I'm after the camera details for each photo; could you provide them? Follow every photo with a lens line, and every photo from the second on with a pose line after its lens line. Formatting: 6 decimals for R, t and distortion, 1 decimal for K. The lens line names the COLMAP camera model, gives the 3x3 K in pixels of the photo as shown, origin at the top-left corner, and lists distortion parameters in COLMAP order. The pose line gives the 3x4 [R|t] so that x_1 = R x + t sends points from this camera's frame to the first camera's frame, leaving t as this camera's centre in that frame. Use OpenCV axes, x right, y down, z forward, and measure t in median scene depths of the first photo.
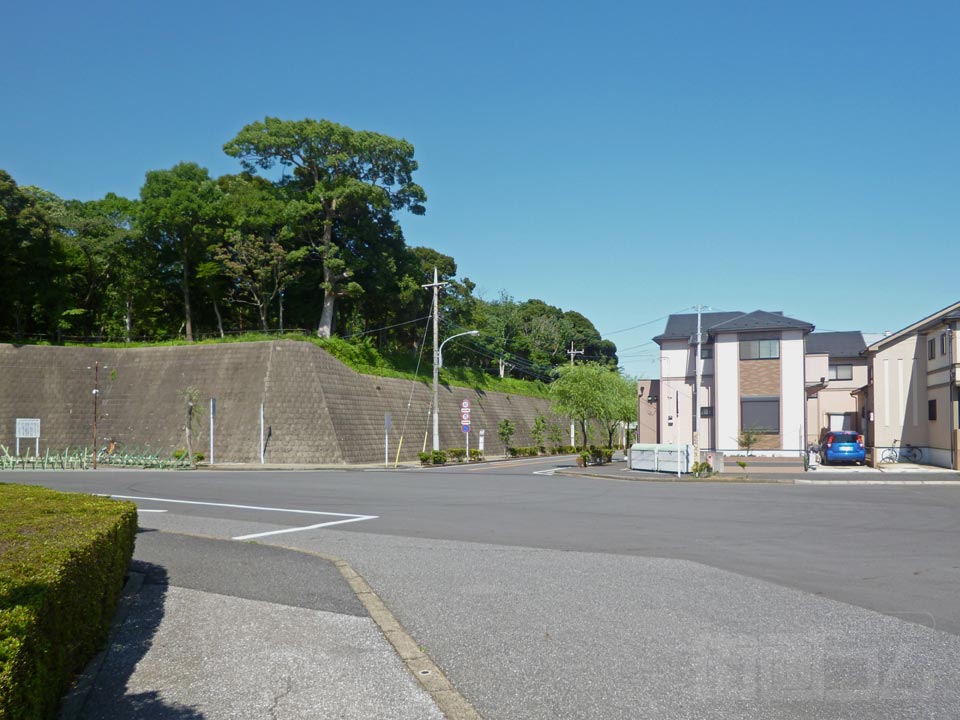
lens RADIAL K [[701.8, 0, 483.6], [0, 701.8, 391.0], [0, 0, 1]] dist [-0.060502, -0.000123]
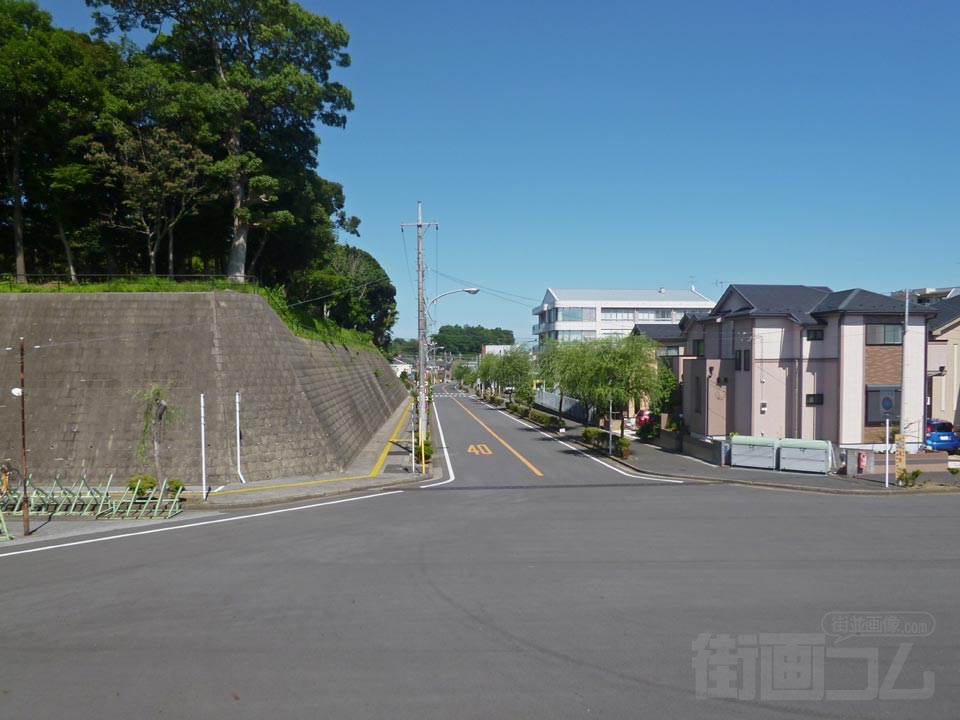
lens RADIAL K [[701.8, 0, 483.6], [0, 701.8, 391.0], [0, 0, 1]] dist [-0.060502, -0.000123]
pose [[0.914031, -0.017518, 0.405265, -0.351903], [-0.017779, 0.996377, 0.083170, -0.039409], [-0.405254, -0.083225, 0.910408, 0.293596]]
